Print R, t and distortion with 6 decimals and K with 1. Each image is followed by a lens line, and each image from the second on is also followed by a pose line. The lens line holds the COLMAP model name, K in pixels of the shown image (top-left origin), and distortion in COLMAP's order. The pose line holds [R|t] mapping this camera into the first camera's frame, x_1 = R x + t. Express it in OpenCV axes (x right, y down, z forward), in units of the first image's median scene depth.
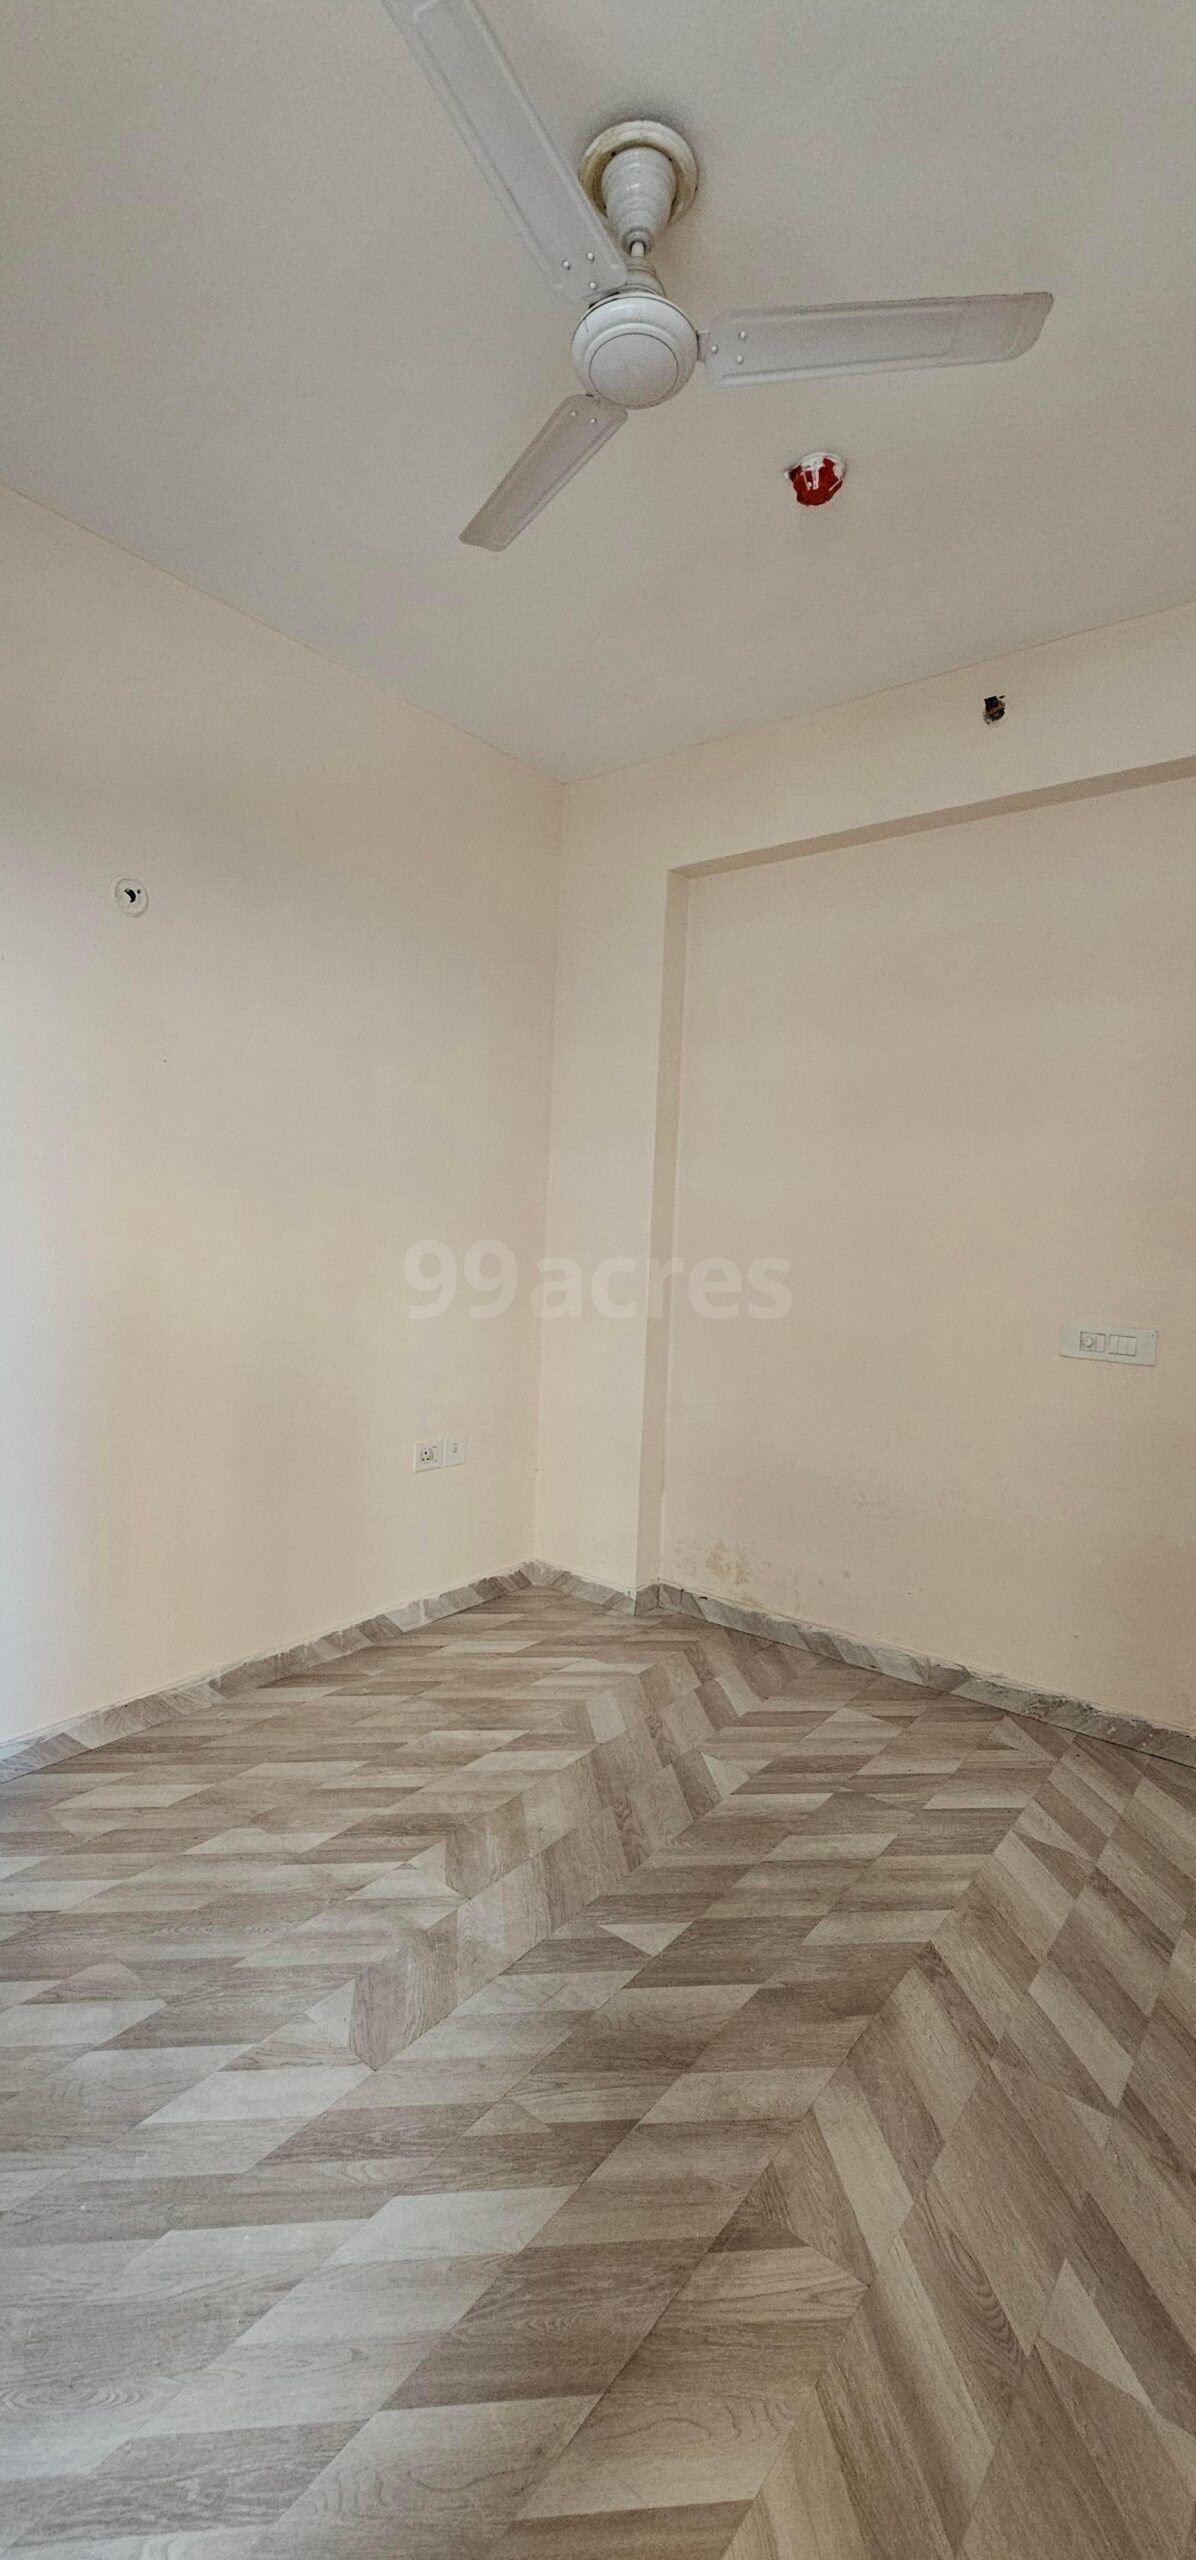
lens RADIAL K [[1036.4, 0, 582.6], [0, 1036.4, 1279.0], [0, 0, 1]] dist [-0.000738, -0.000244]
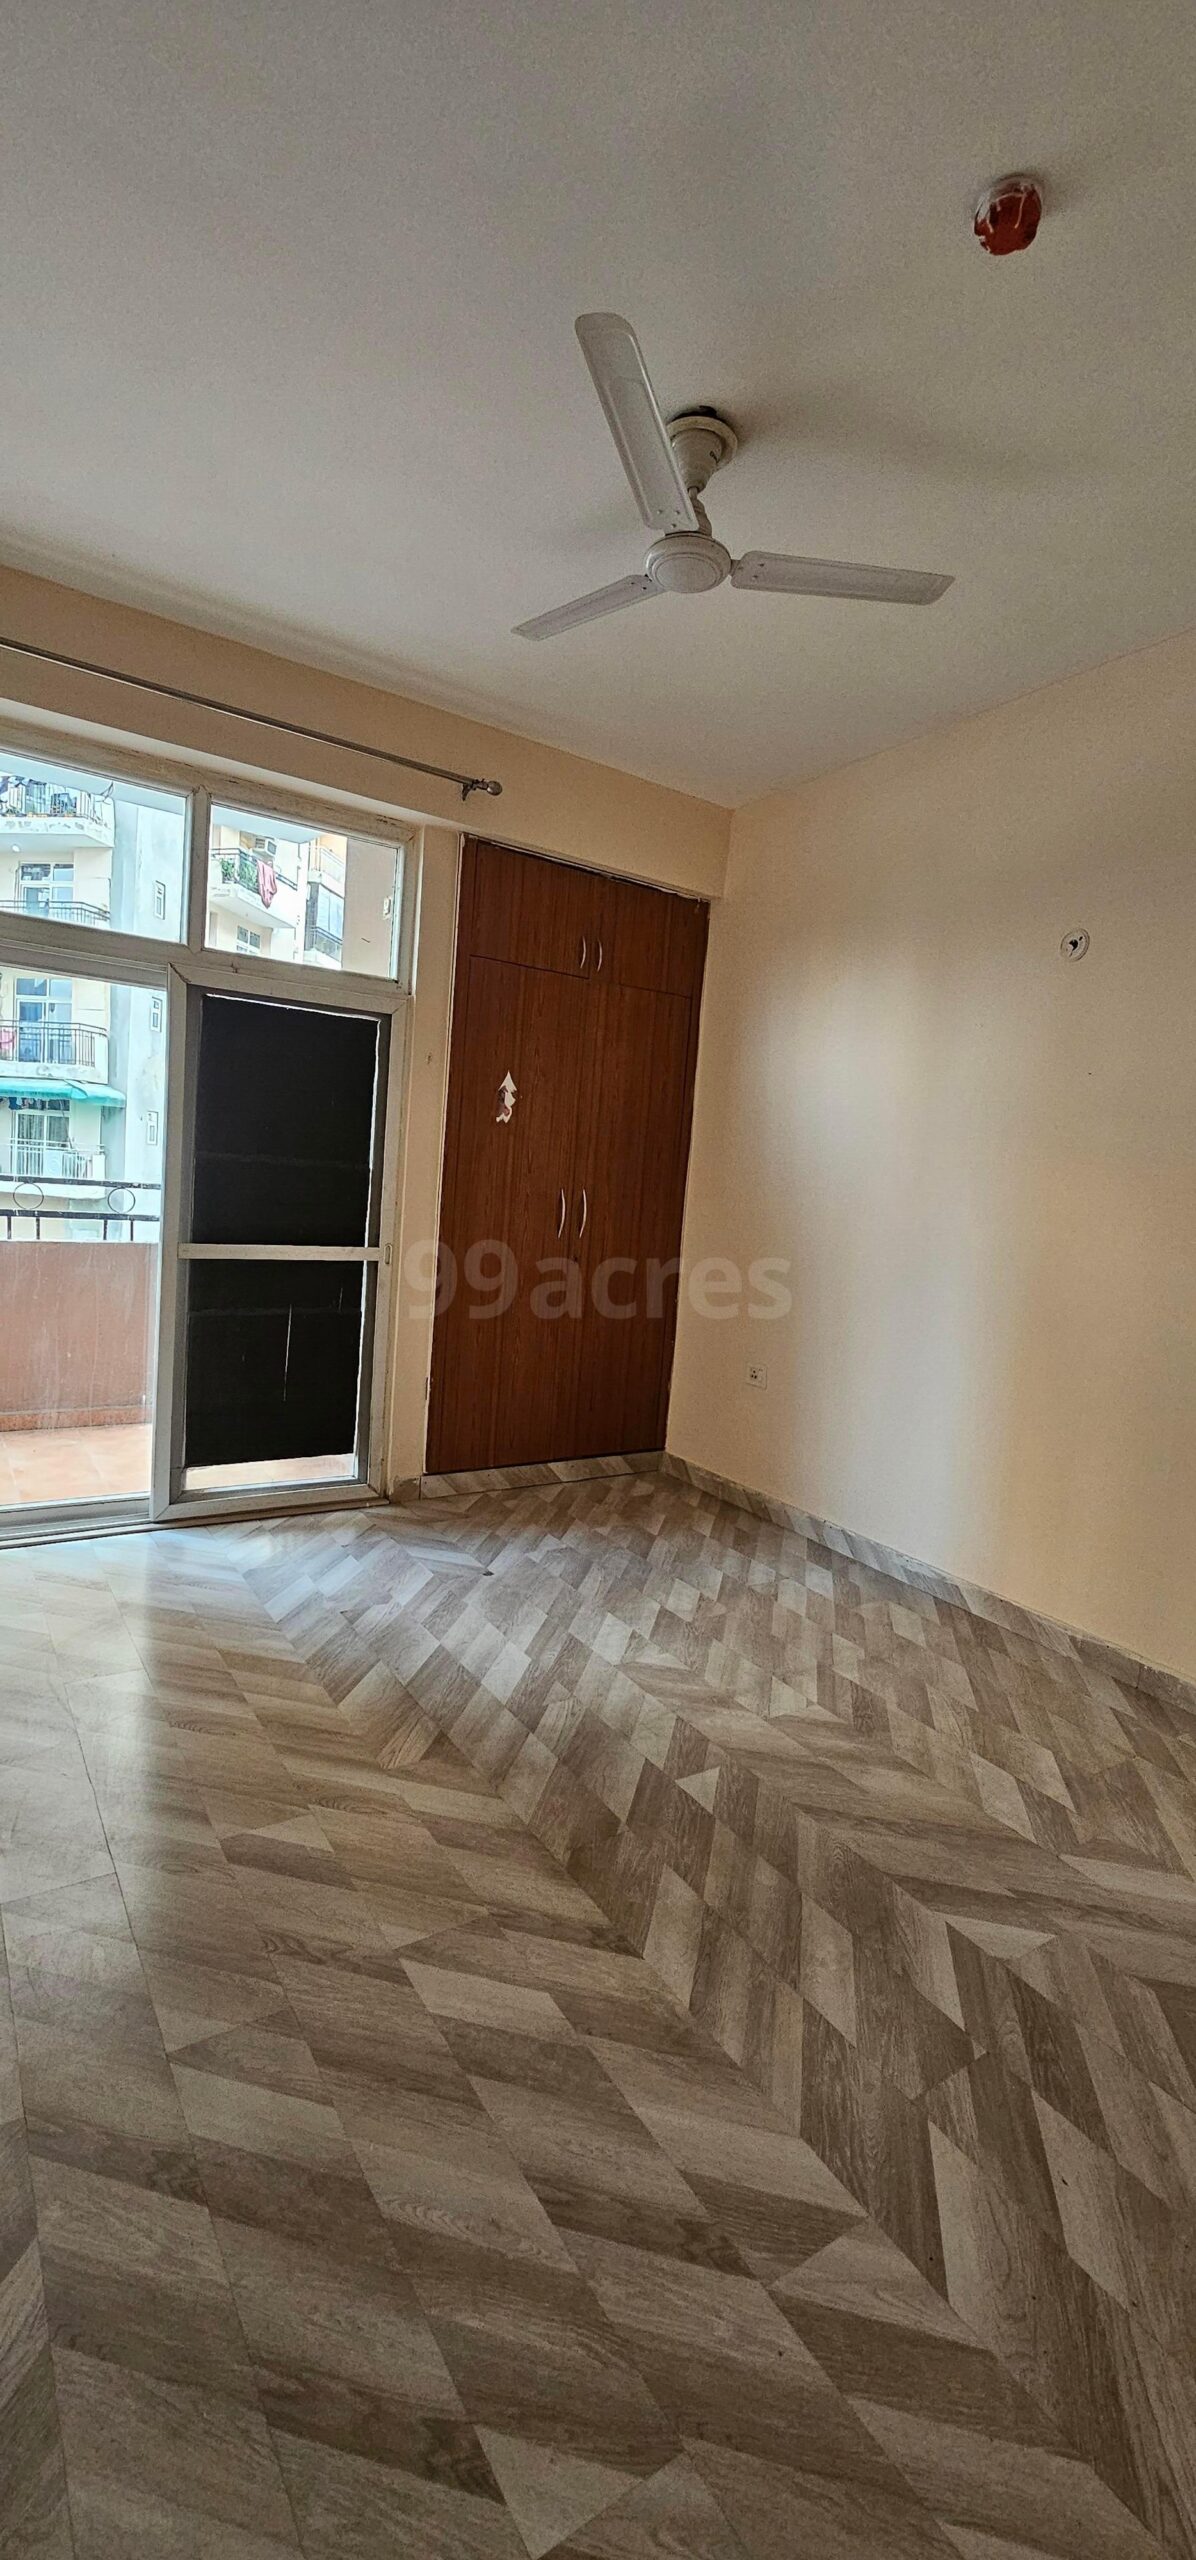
lens RADIAL K [[1036.4, 0, 582.6], [0, 1036.4, 1279.0], [0, 0, 1]] dist [-0.000738, -0.000244]
pose [[-0.309802, 0.032411, -0.950248, 1.104984], [-0.134296, 0.987908, 0.077479, 0.005207], [0.941269, 0.151618, -0.301703, 1.065976]]
